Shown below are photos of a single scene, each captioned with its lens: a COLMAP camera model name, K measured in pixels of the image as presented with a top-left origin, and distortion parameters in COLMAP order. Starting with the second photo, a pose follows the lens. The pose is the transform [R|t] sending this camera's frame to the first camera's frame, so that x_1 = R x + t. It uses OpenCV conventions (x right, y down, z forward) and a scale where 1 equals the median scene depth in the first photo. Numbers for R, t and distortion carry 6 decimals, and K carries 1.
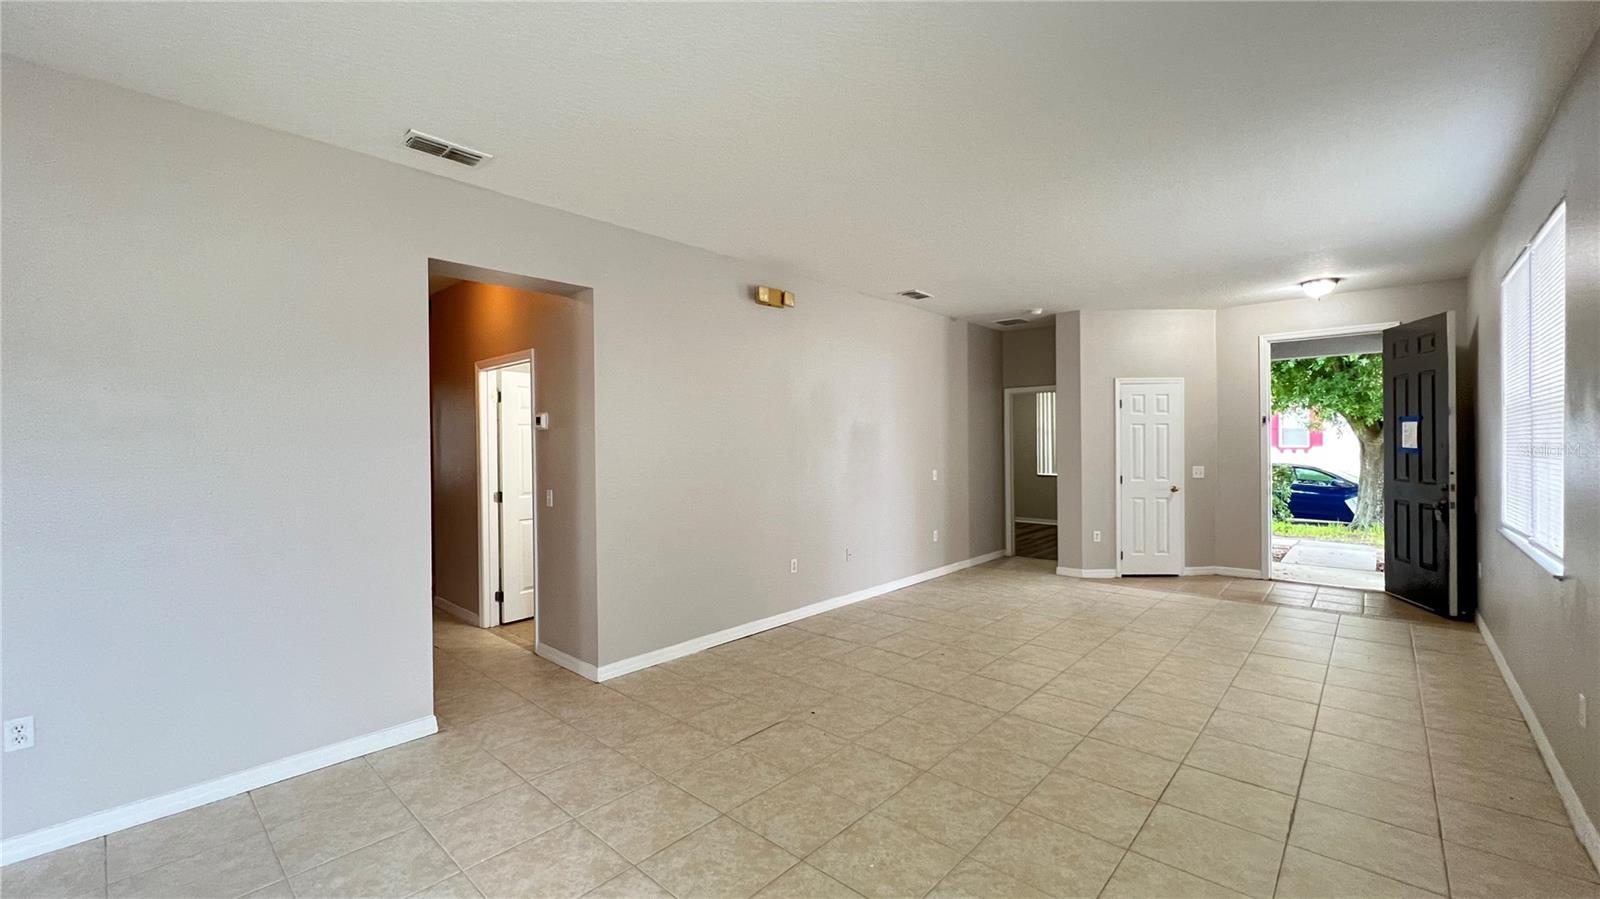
lens RADIAL K [[639.8, 0, 794.3], [0, 639.8, 447.1], [0, 0, 1]] dist [0.000351, 0.000706]
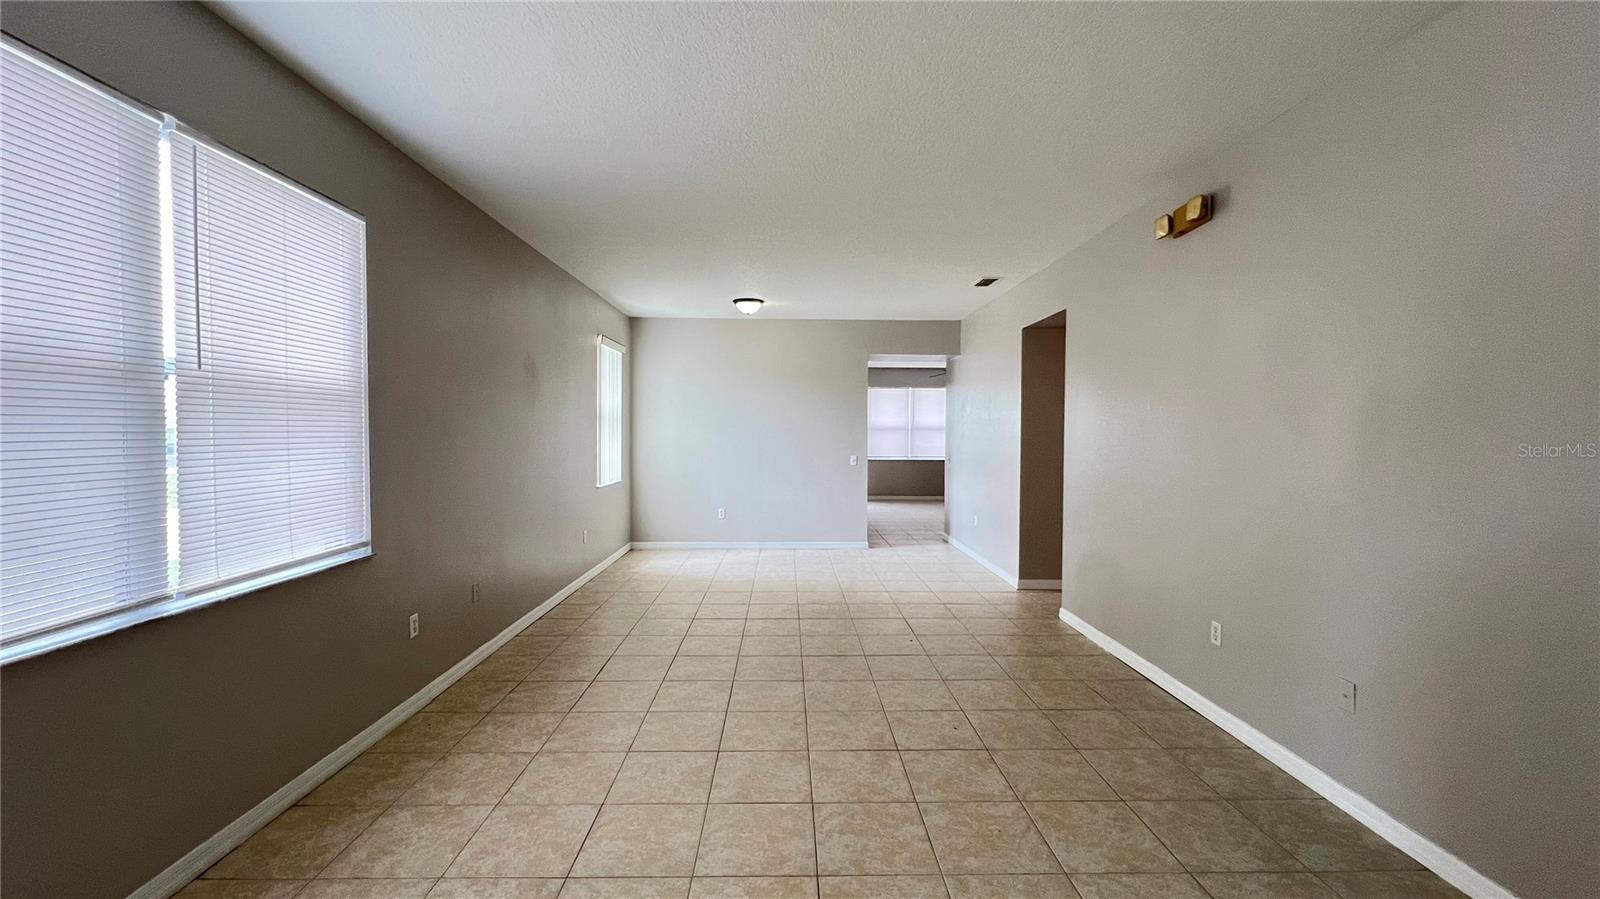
lens RADIAL K [[639.8, 0, 804.3], [0, 639.8, 444.4], [0, 0, 1]] dist [0.000351, 0.000706]
pose [[-0.717700, 0.019159, -0.696088, 0.959128], [-0.000776, 0.999599, 0.028312, -0.017267], [0.696352, 0.020860, -0.717398, 1.571776]]
